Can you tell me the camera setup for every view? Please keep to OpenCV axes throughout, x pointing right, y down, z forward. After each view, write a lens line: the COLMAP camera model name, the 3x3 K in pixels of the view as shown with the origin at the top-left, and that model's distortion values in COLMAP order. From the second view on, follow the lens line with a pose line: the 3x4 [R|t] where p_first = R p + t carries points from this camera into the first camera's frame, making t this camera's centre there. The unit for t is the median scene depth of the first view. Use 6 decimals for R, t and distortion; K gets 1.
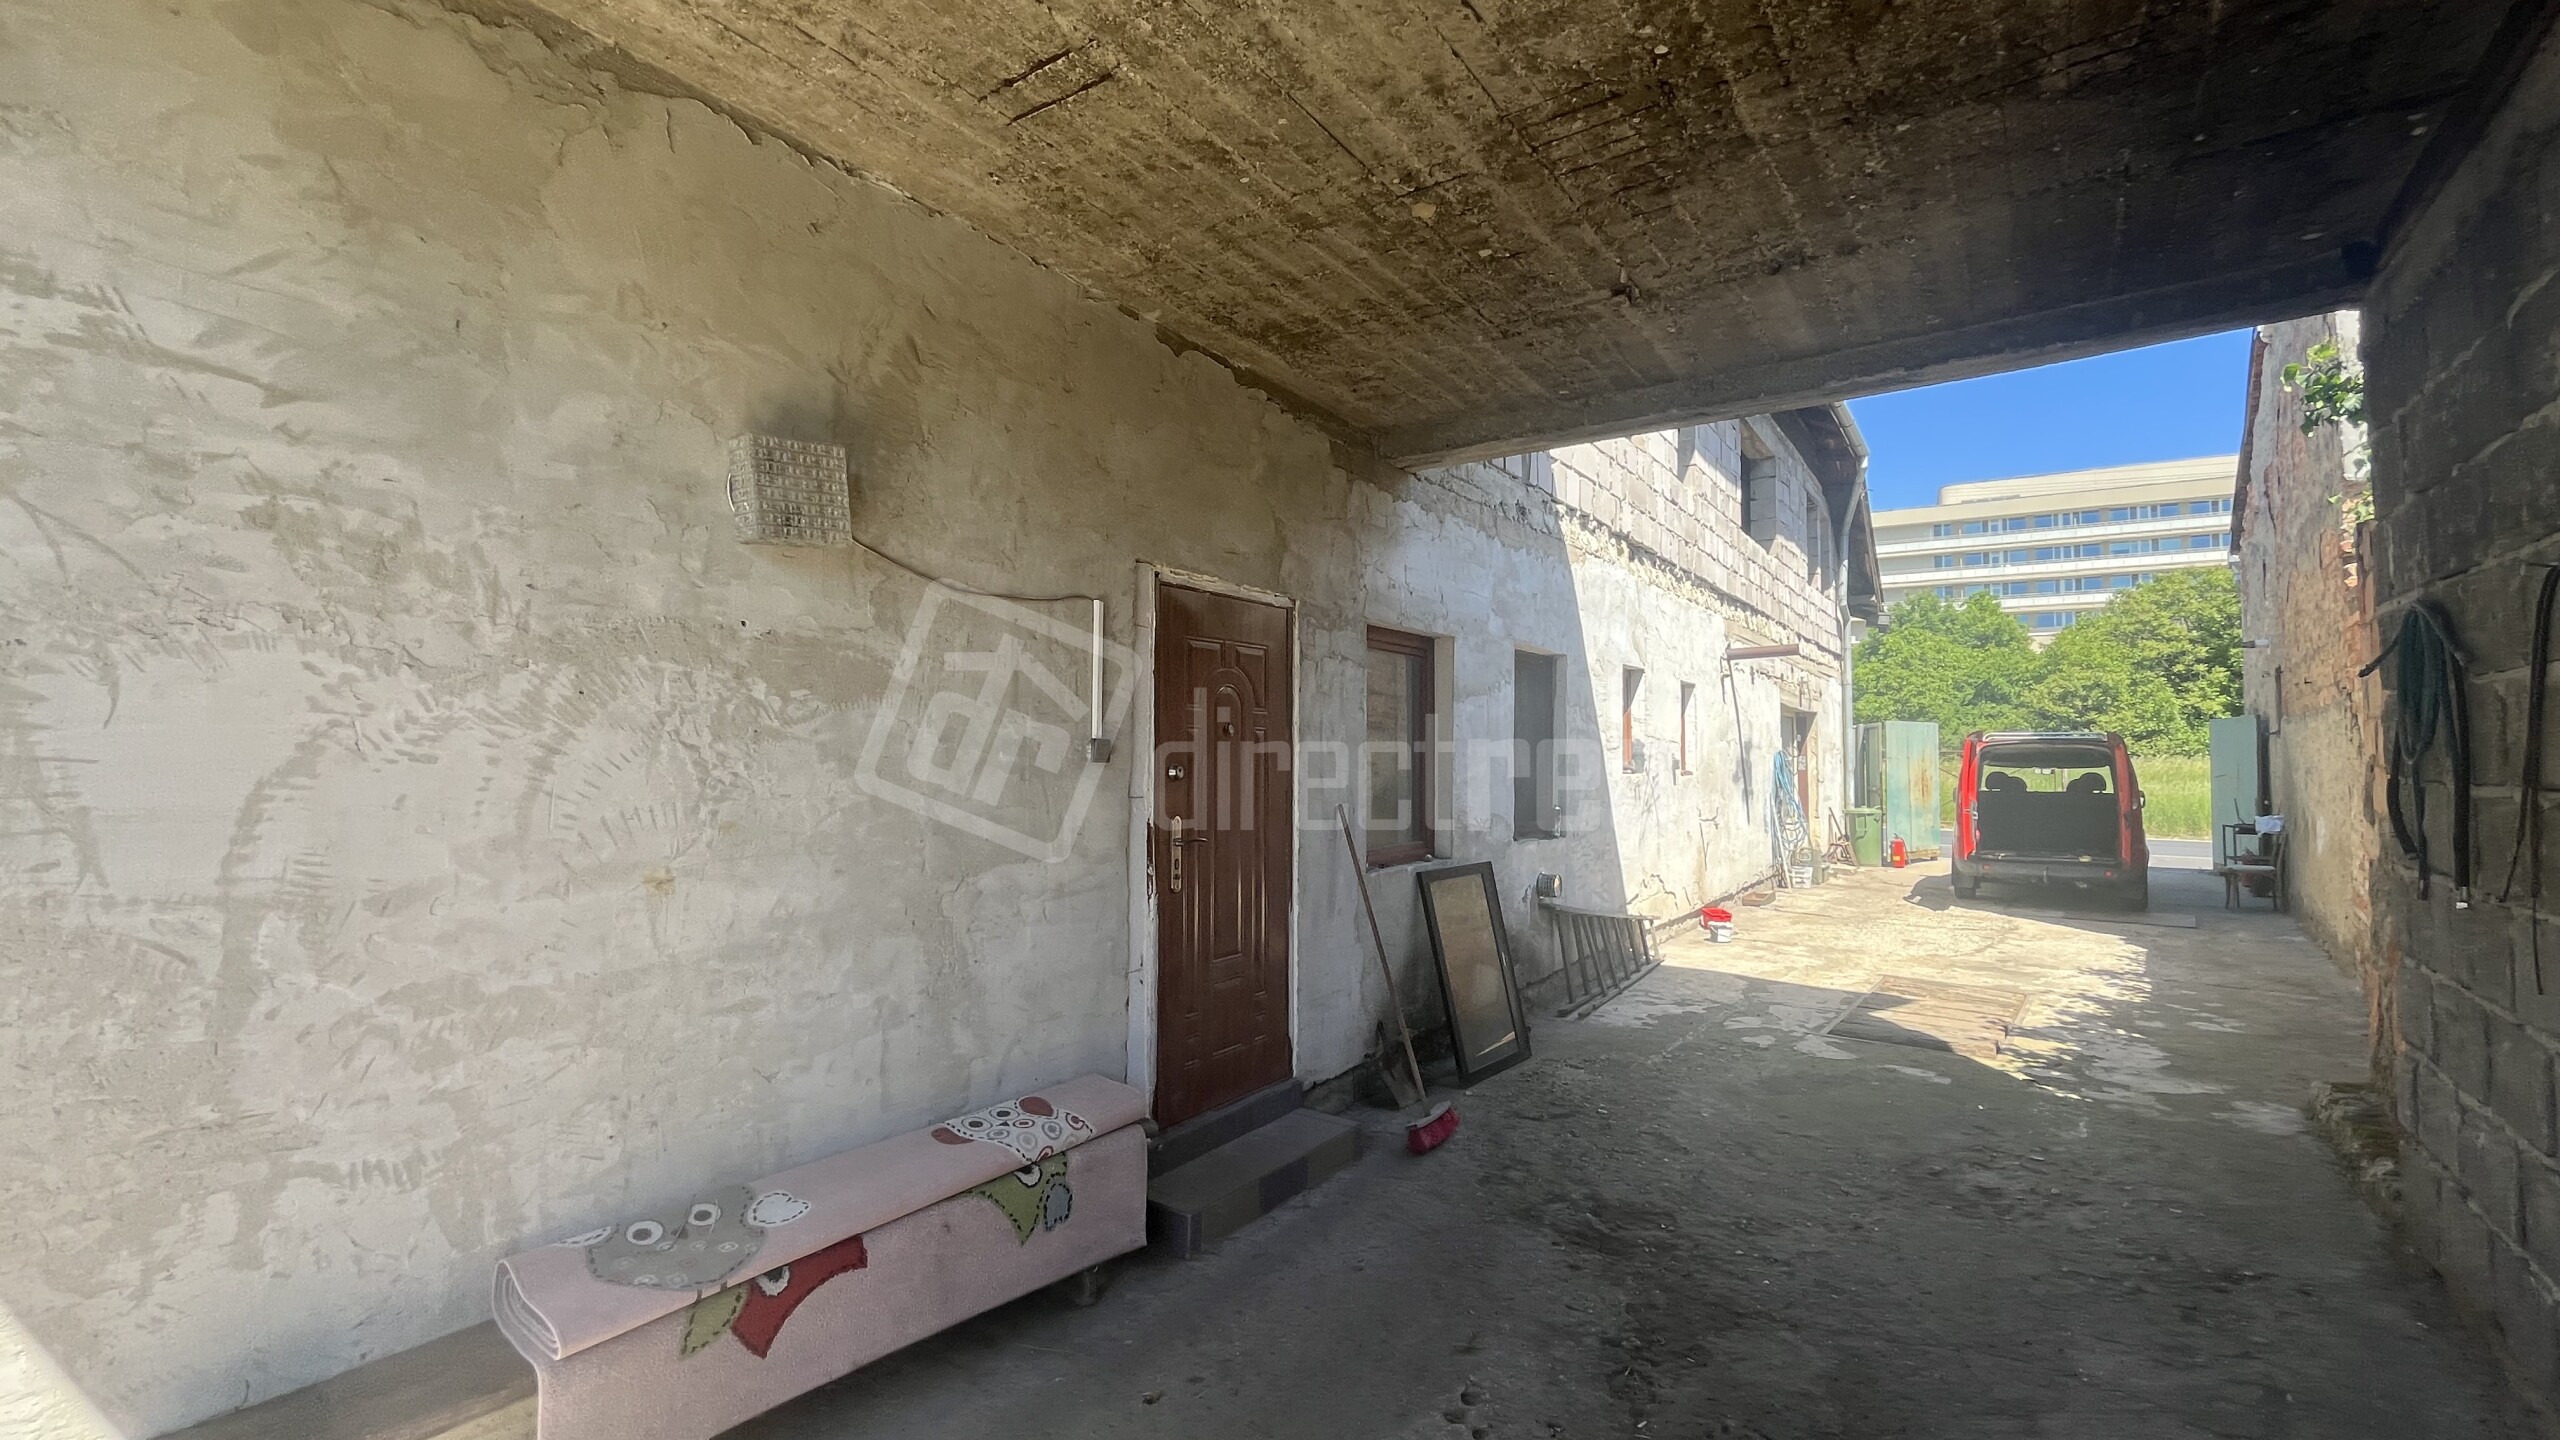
lens RADIAL K [[1038.1, 0, 1284.1], [0, 1038.1, 723.9], [0, 0, 1]] dist [-0.003736, -0.000205]
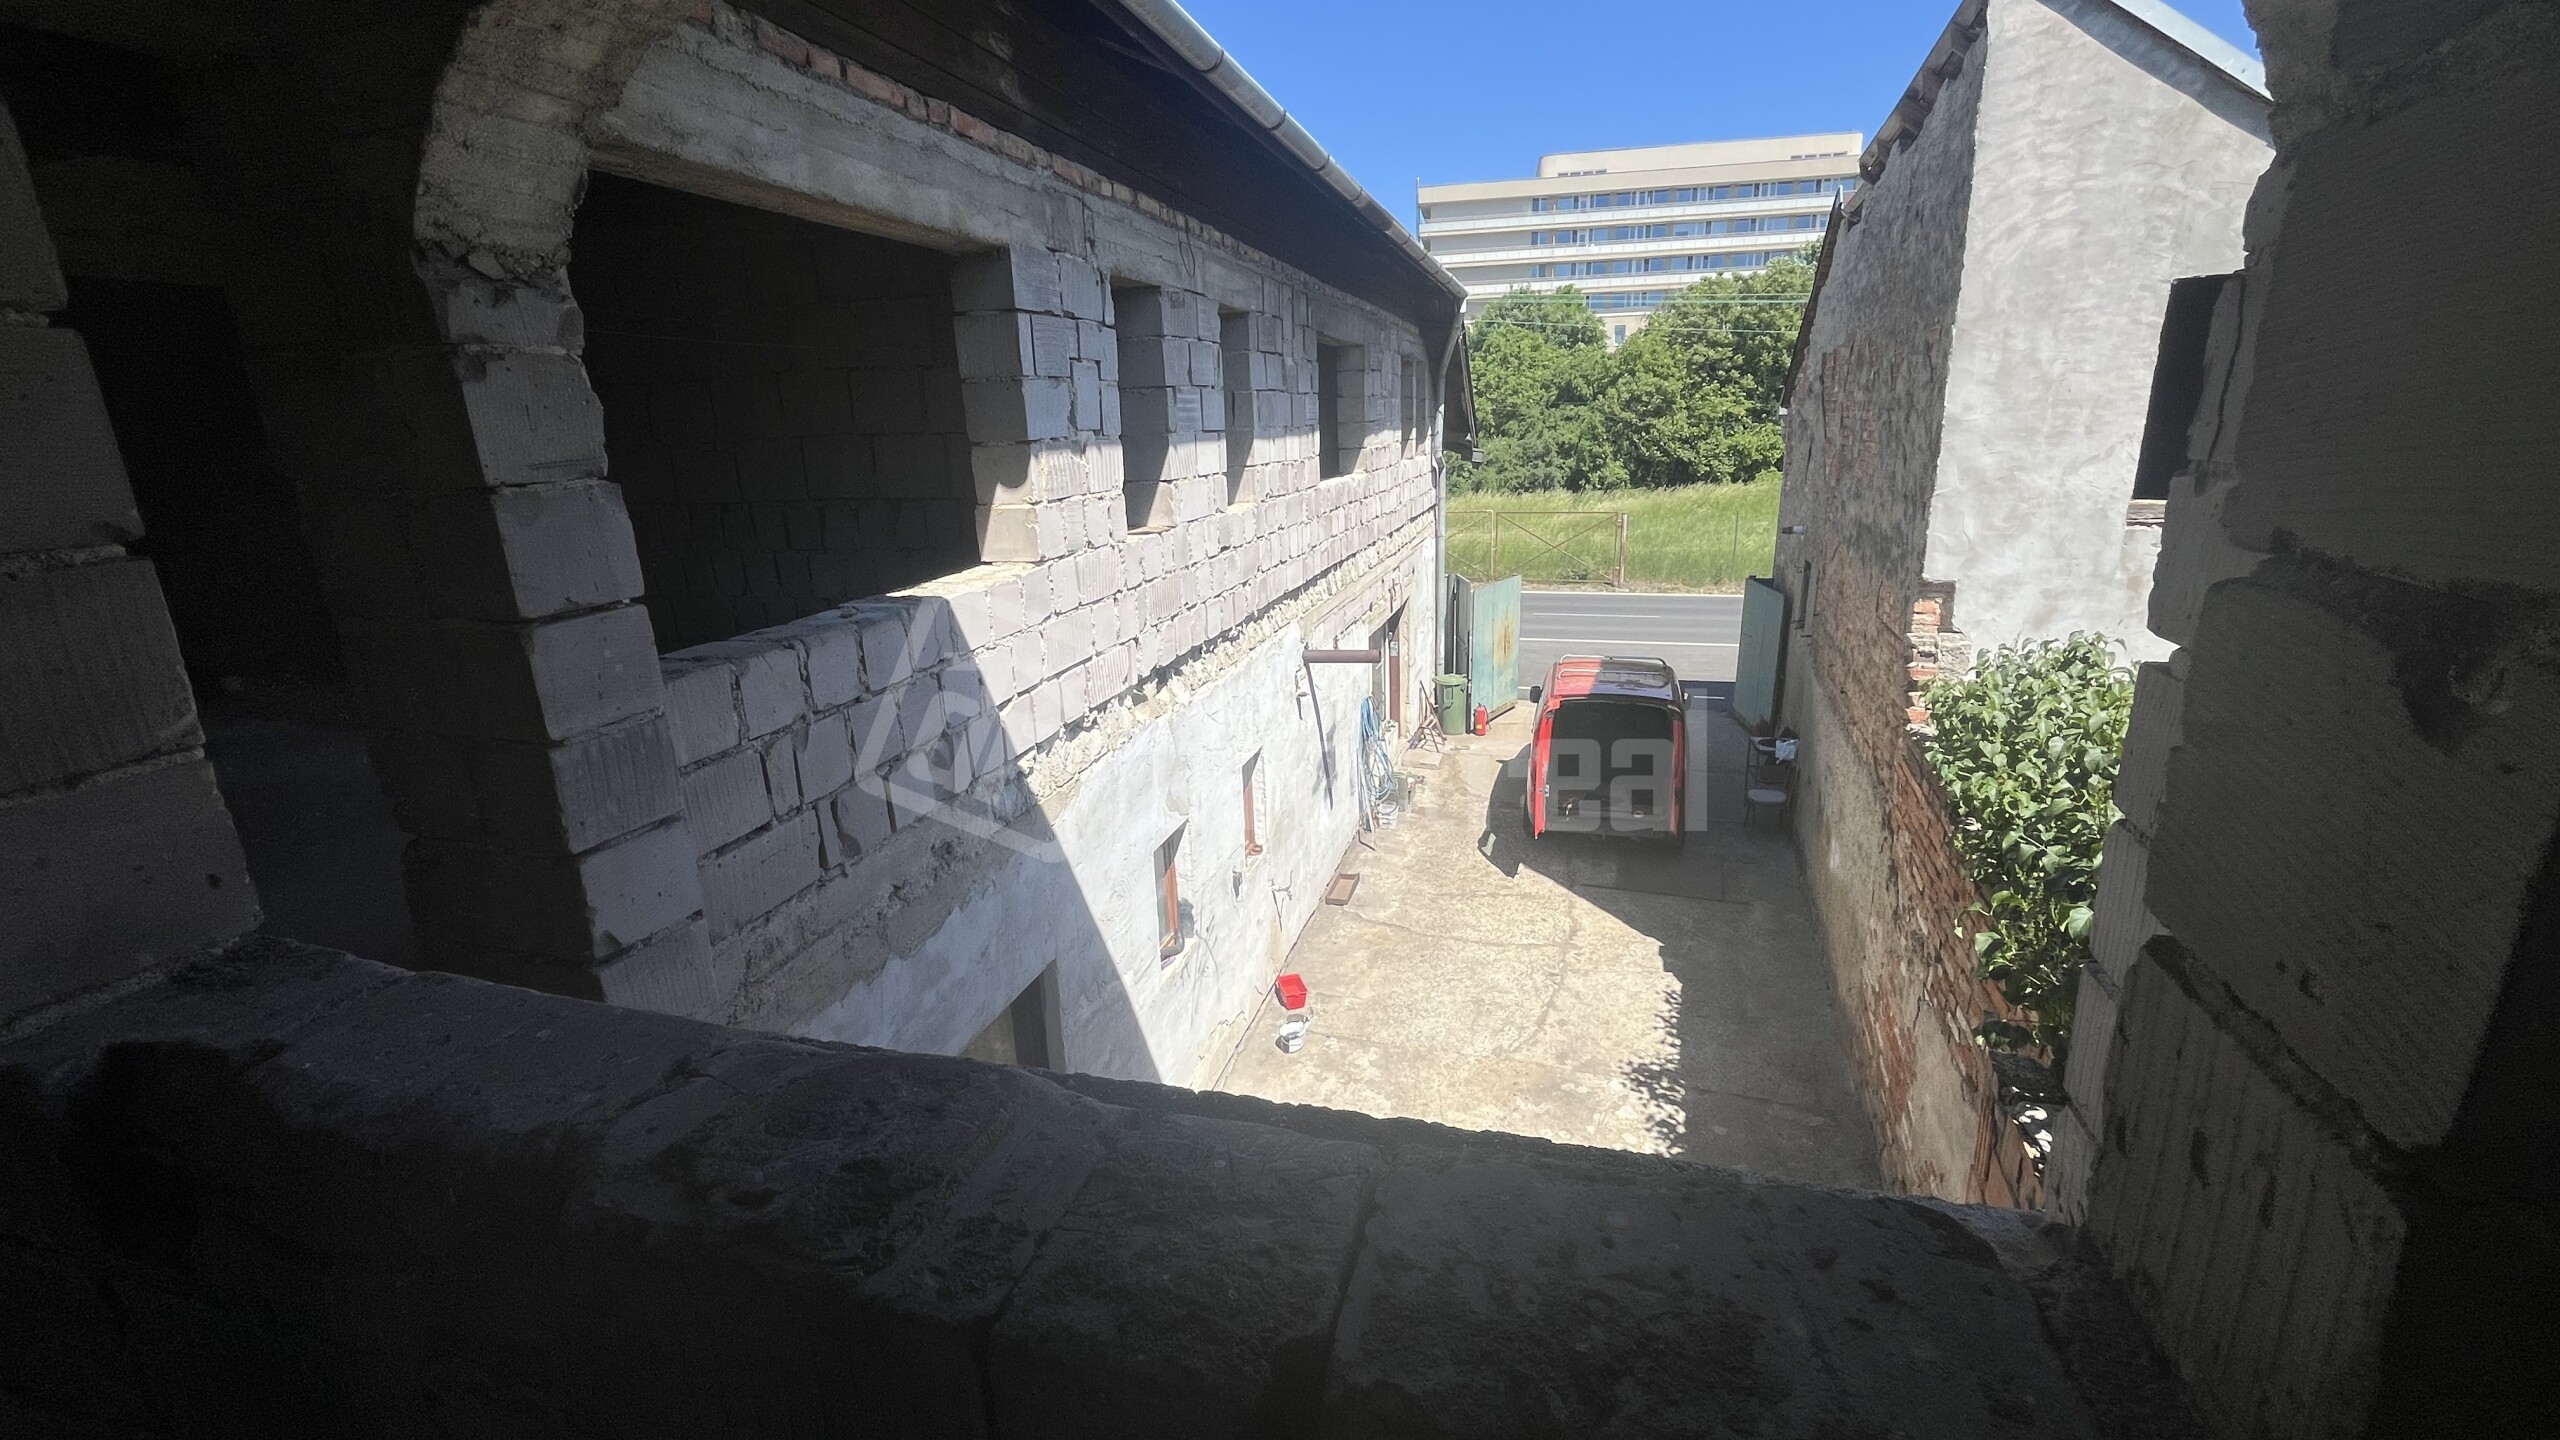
lens RADIAL K [[1038.1, 0, 1270.1], [0, 1038.1, 703.2], [0, 0, 1]] dist [-0.003736, -0.000205]
pose [[0.945805, -0.119498, 0.301949, 0.352125], [0.025972, 0.954689, 0.296469, -0.698768], [-0.323695, -0.272560, 0.906053, 0.579826]]
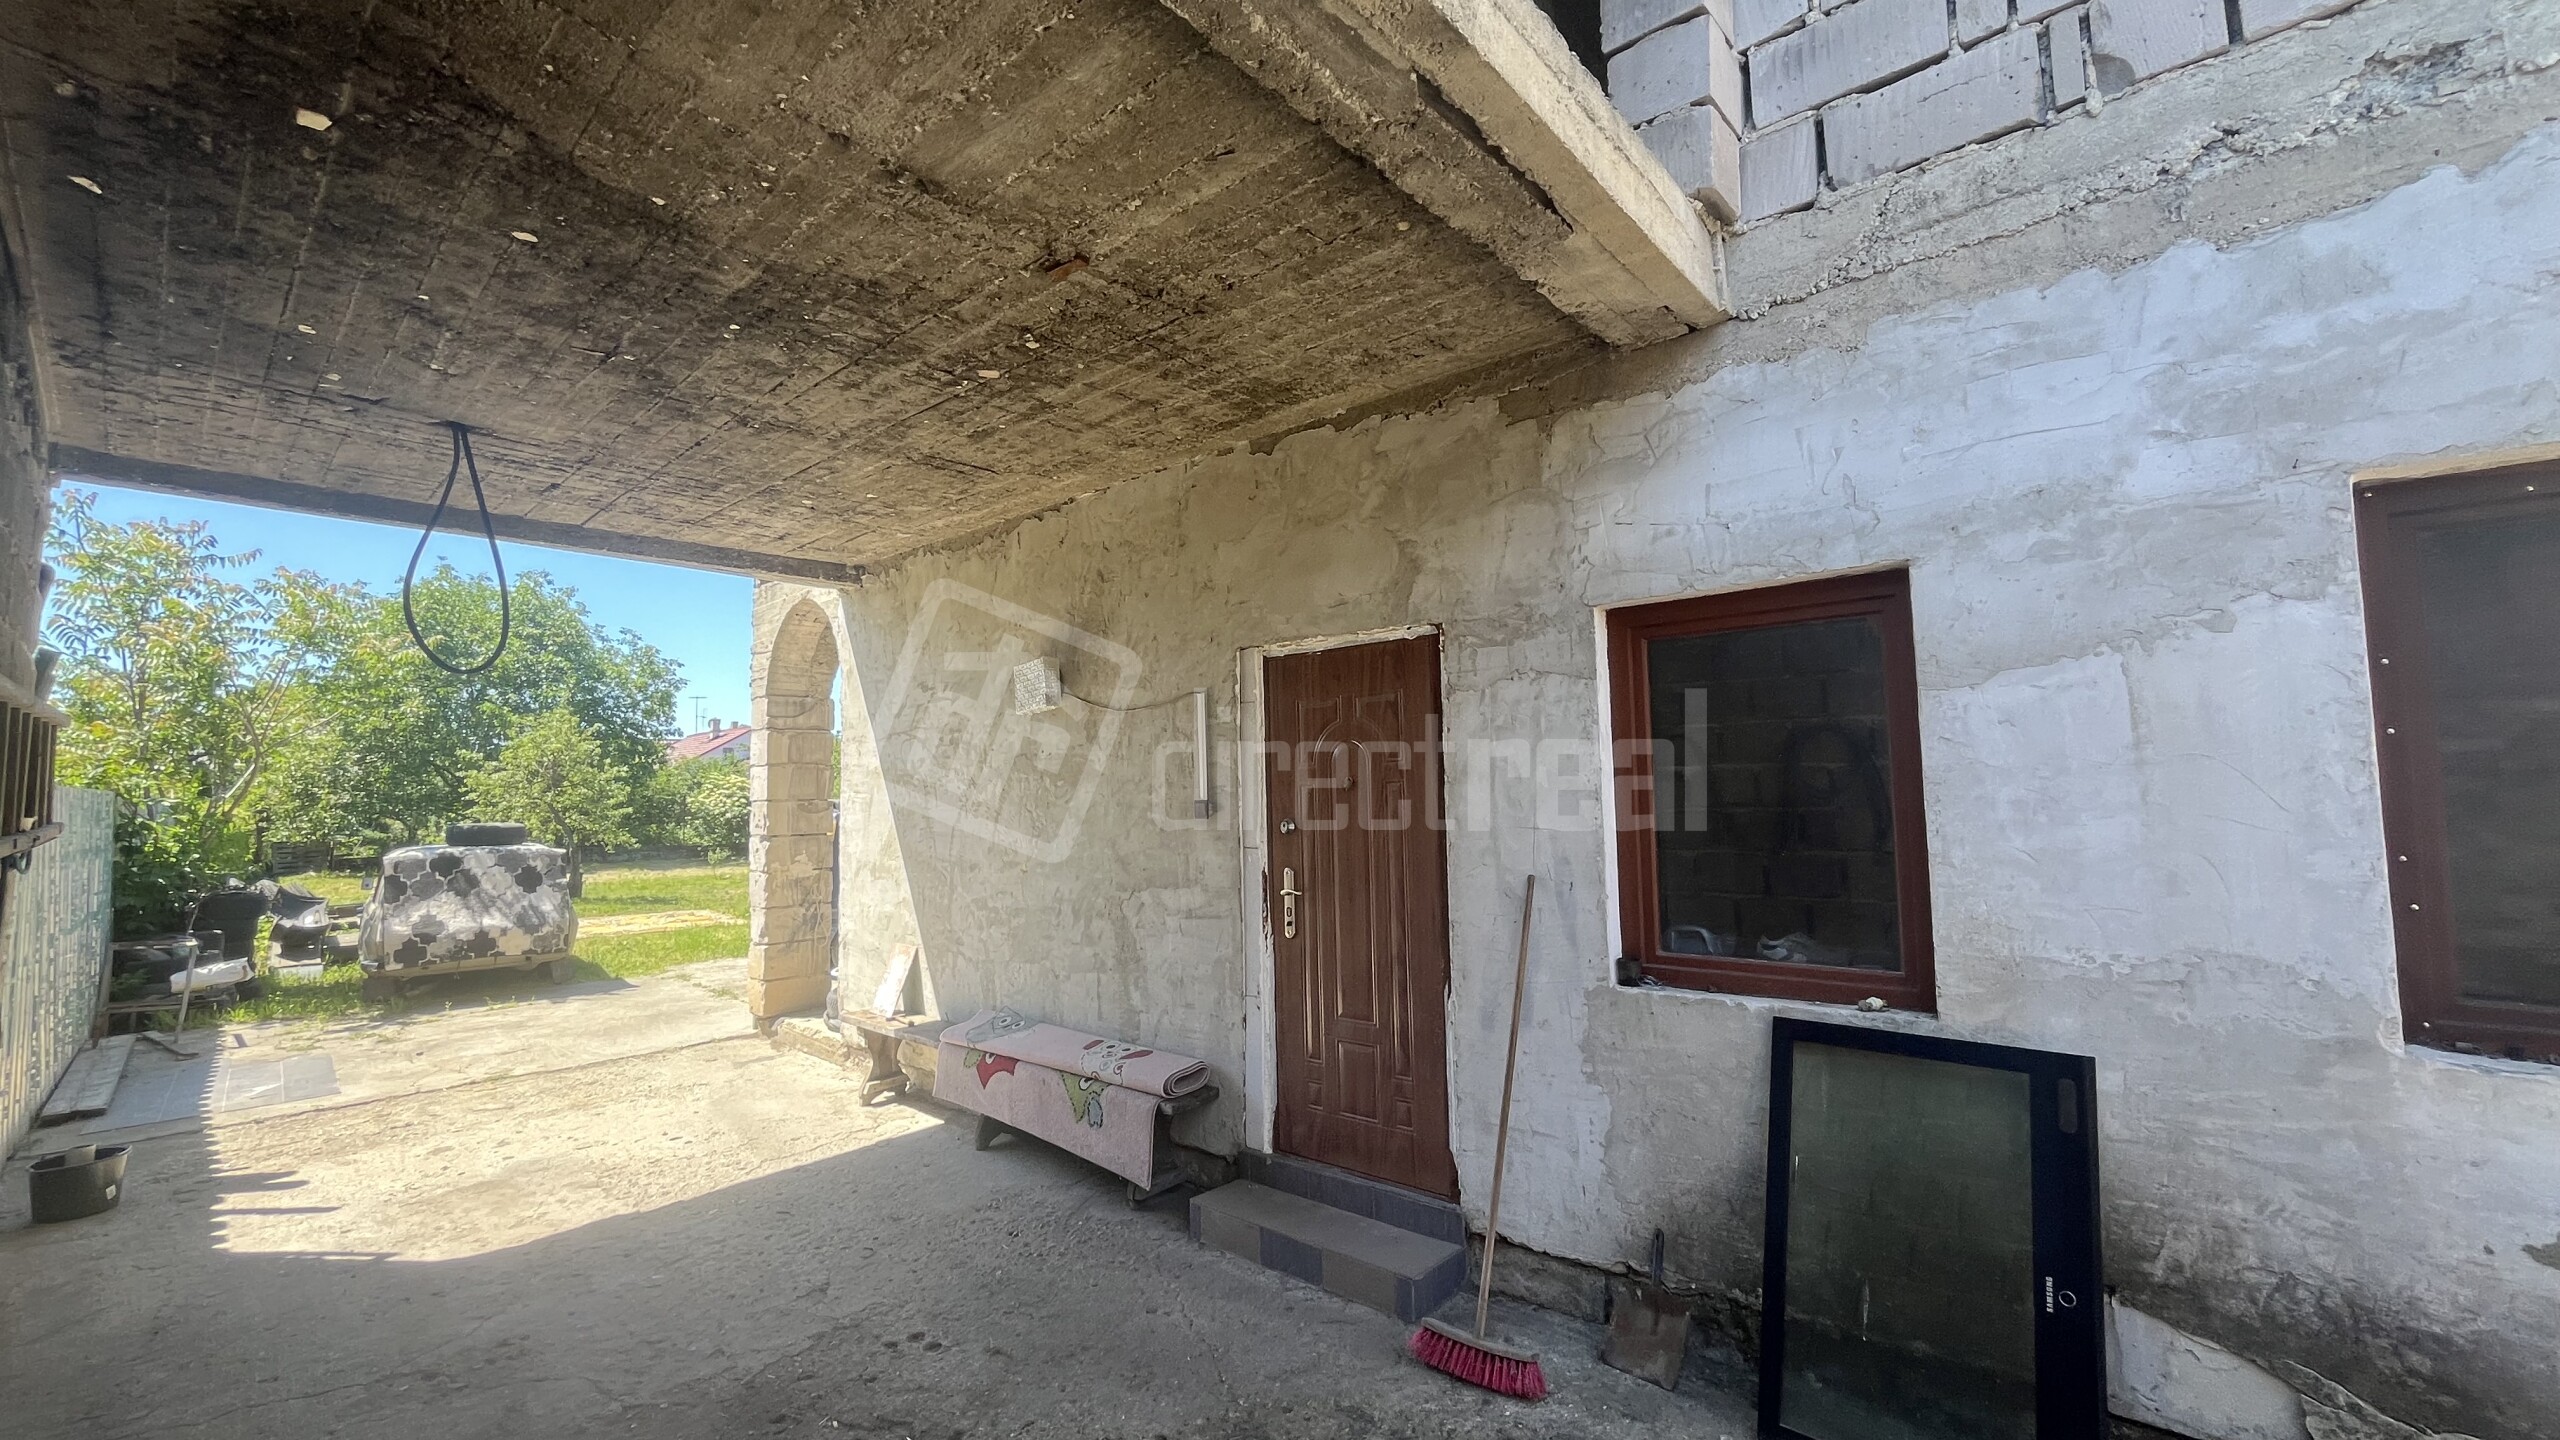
lens RADIAL K [[1038.1, 0, 1275.5], [0, 1038.1, 726.1], [0, 0, 1]] dist [-0.003736, -0.000205]
pose [[-0.104568, -0.074717, -0.991707, 0.864136], [0.048435, 0.995608, -0.080118, 0.024217], [0.993338, -0.056411, -0.100490, 0.964159]]
